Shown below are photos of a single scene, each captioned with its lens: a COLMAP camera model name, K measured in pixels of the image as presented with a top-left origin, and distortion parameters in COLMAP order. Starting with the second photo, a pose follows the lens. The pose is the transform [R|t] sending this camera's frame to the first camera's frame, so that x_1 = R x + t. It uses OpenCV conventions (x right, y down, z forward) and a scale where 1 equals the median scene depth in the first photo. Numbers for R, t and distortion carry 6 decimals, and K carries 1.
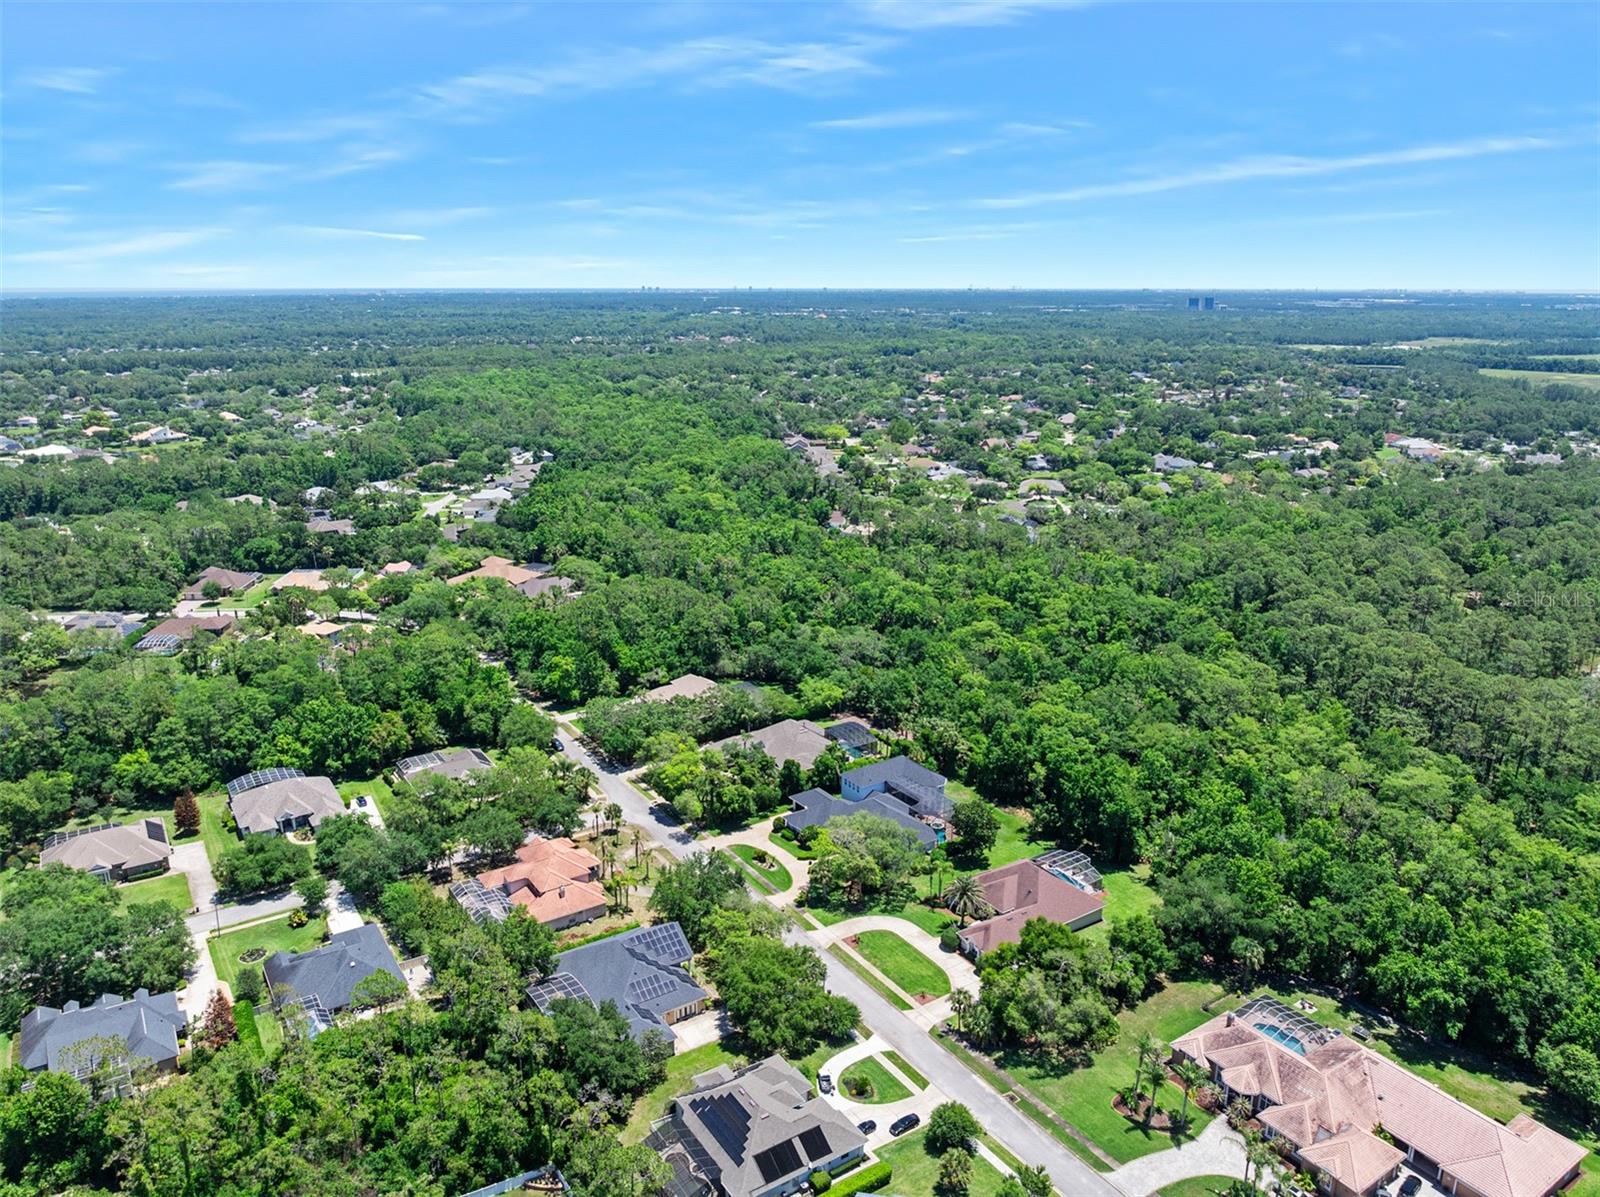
lens RADIAL K [[1117.4, 0, 799.9], [0, 1117.4, 584.8], [0, 0, 1]] dist [-0.036987, -0.001952]
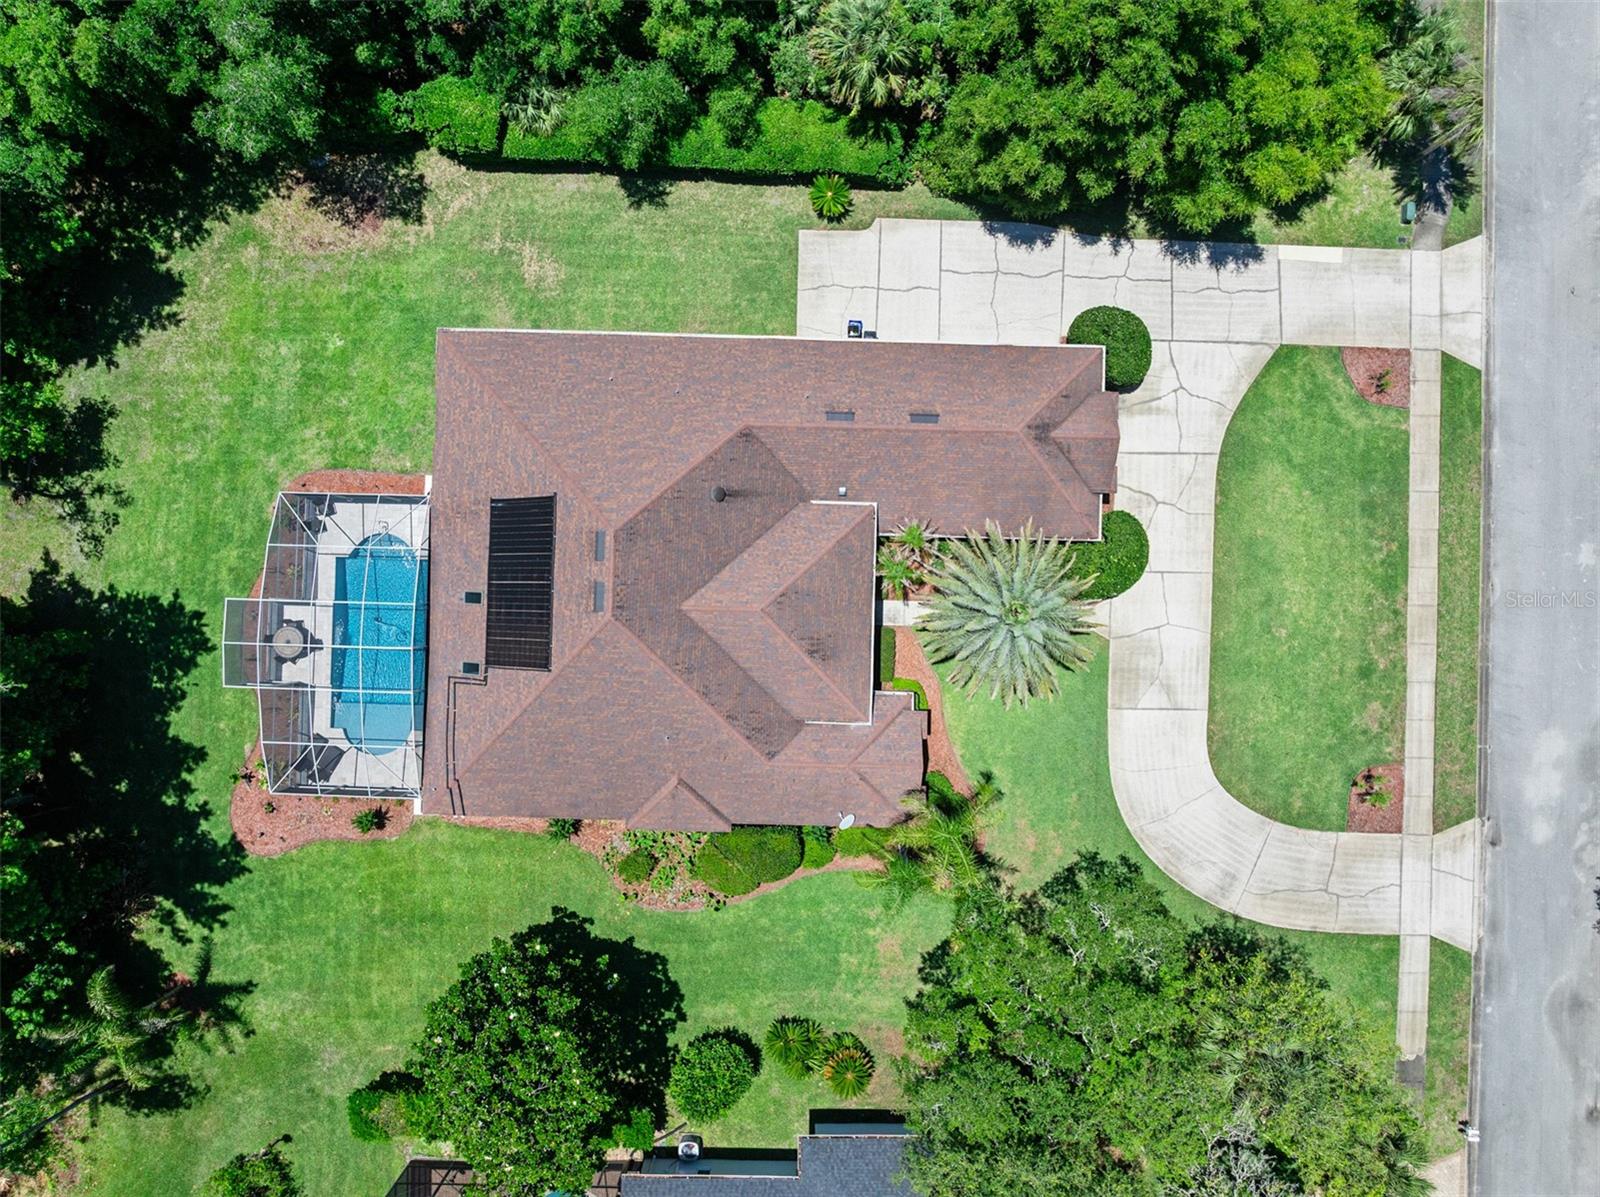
lens RADIAL K [[1117.4, 0, 804.1], [0, 1117.4, 594.0], [0, 0, 1]] dist [-0.036987, -0.001952]
pose [[-0.820185, -0.572090, 0.003214, 0.157609], [0.142111, -0.198292, 0.969786, 0.050330], [-0.554167, 0.795860, 0.243936, 0.833248]]
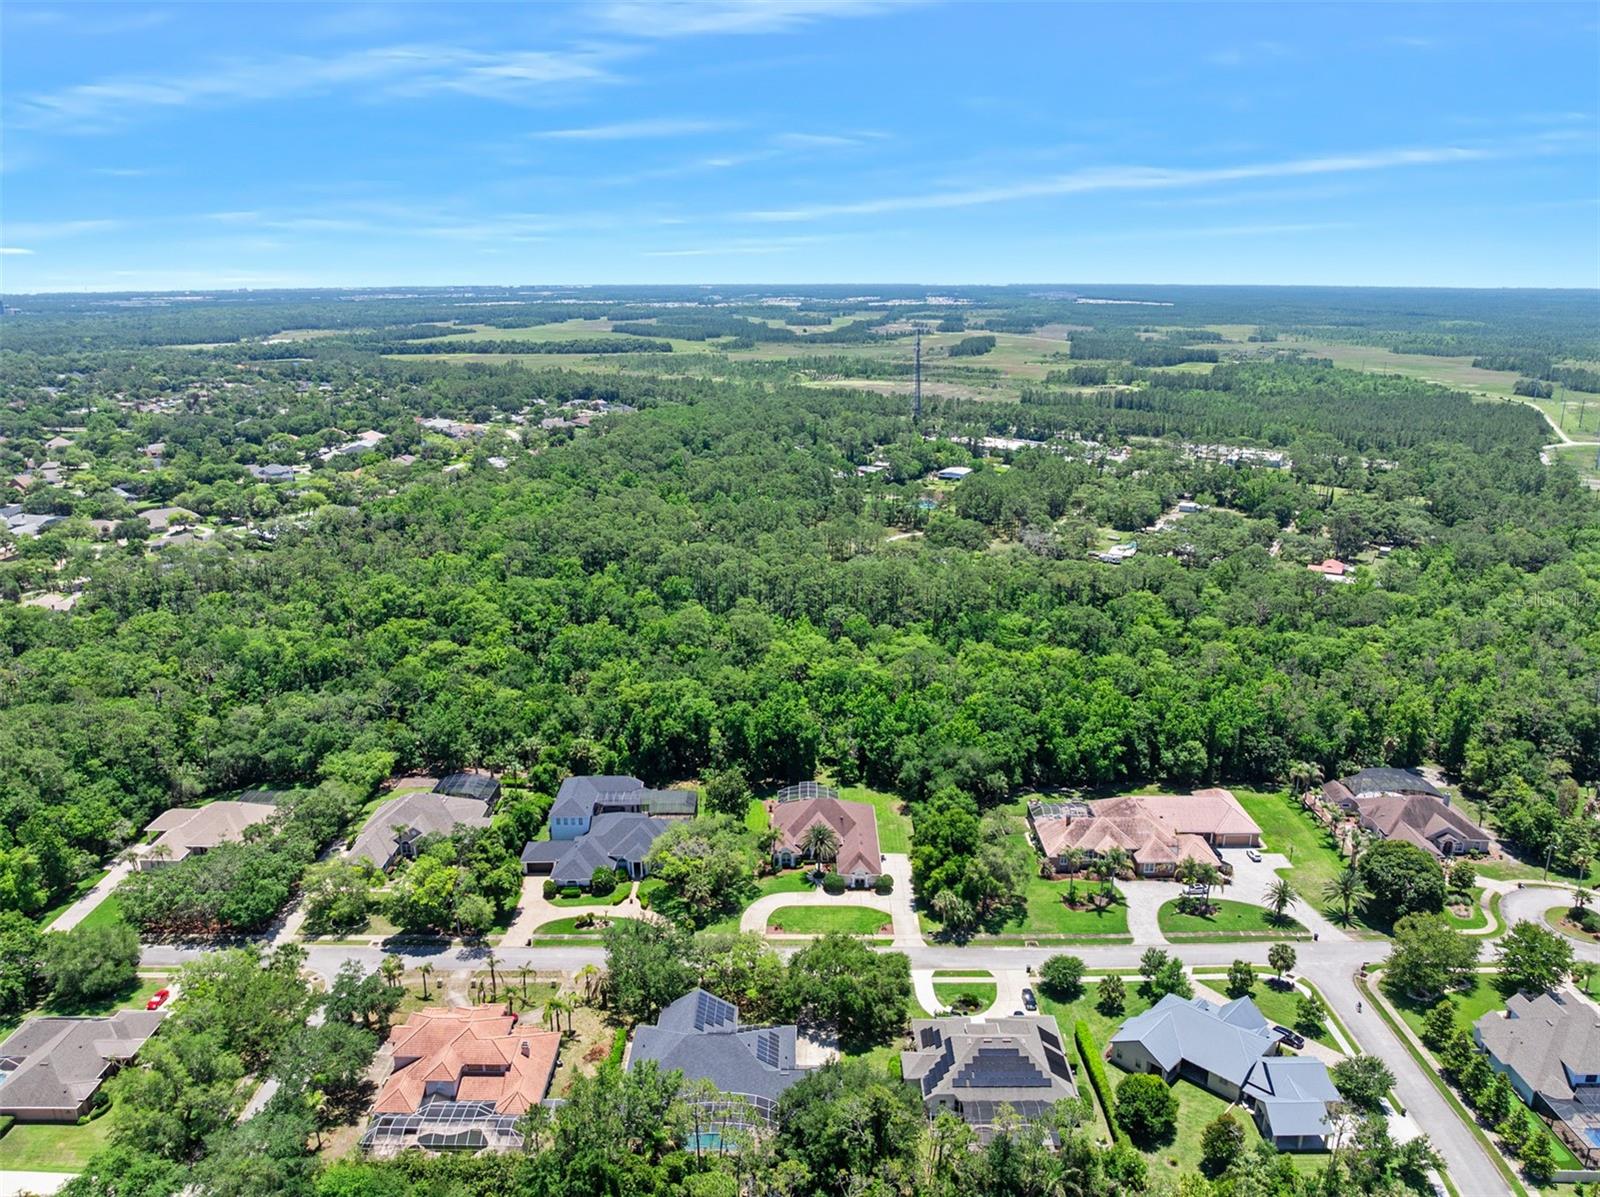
lens RADIAL K [[1117.4, 0, 805.7], [0, 1117.4, 608.6], [0, 0, 1]] dist [-0.036987, -0.001952]
pose [[0.550969, -0.236046, 0.800447, -0.572844], [0.217756, 0.966600, 0.135156, -0.074570], [-0.805615, 0.099835, 0.583967, 0.313619]]
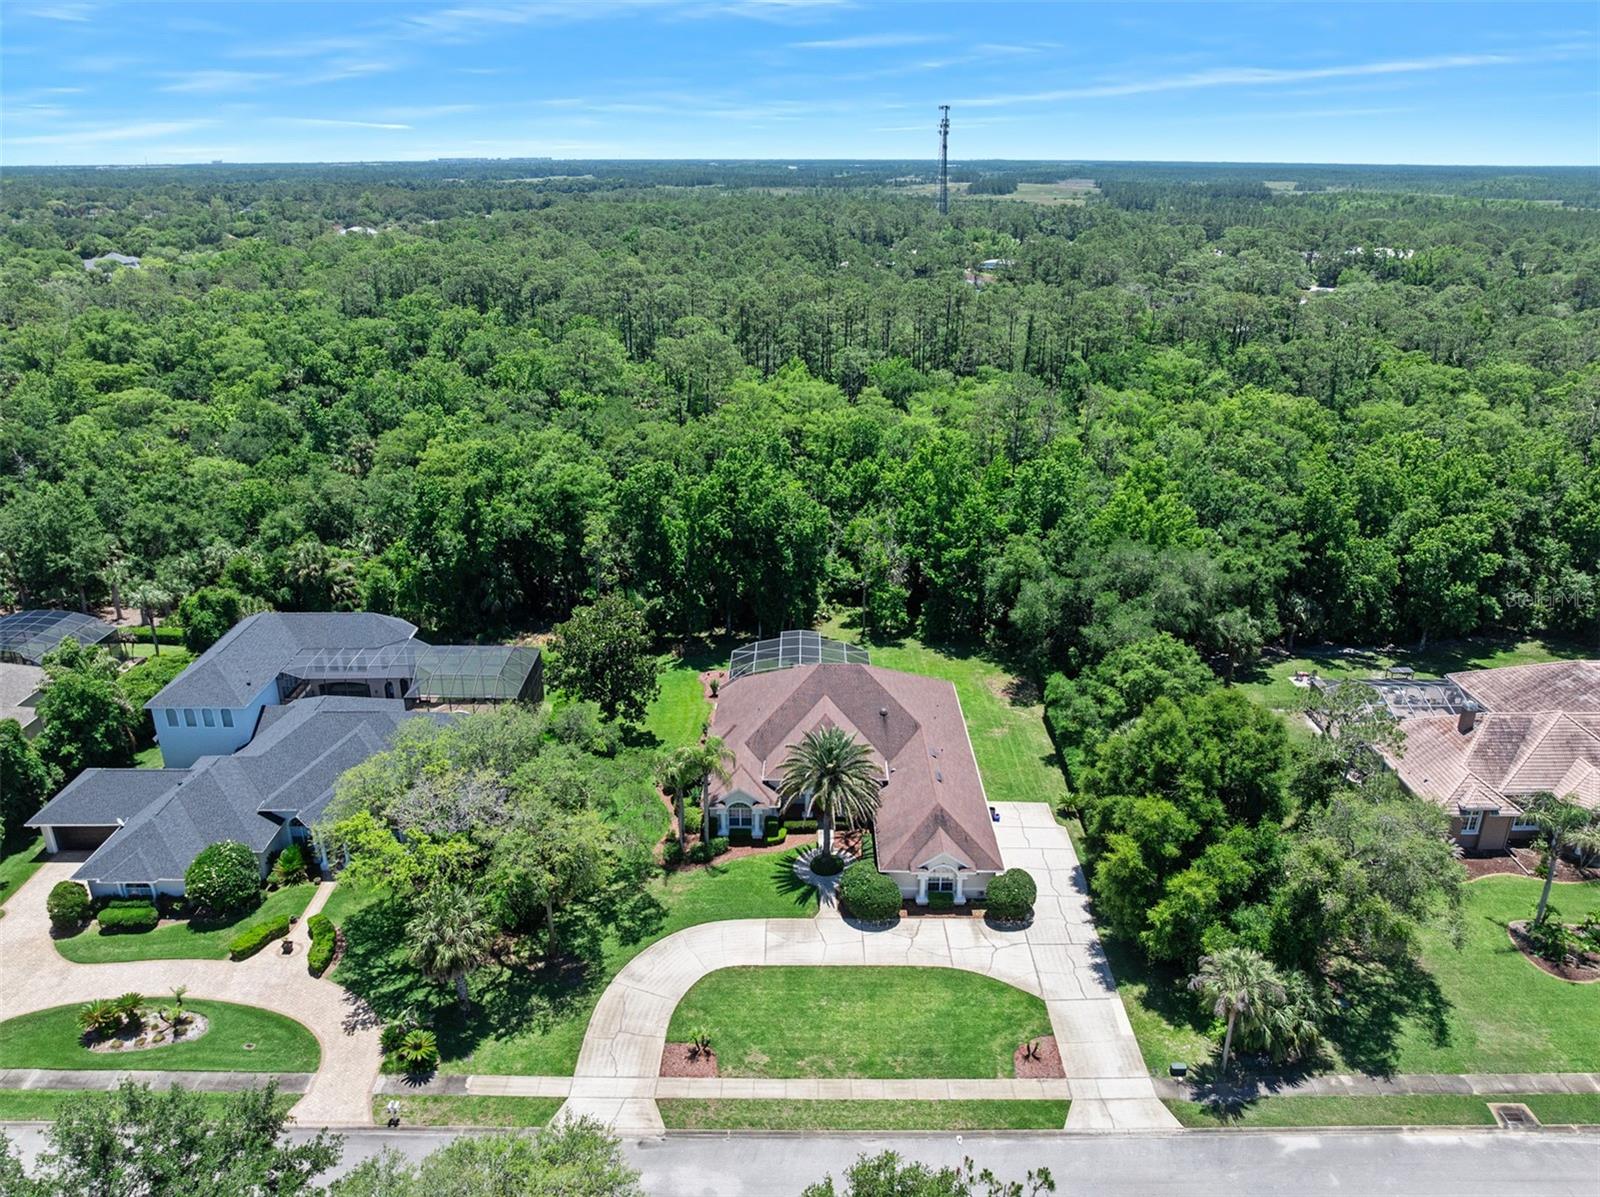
lens RADIAL K [[1117.4, 0, 807.0], [0, 1117.4, 585.4], [0, 0, 1]] dist [-0.036987, -0.001952]
pose [[0.550856, -0.294012, 0.781098, -0.122029], [0.214110, 0.954357, 0.208230, 0.112801], [-0.806669, 0.052537, 0.588664, 0.667225]]
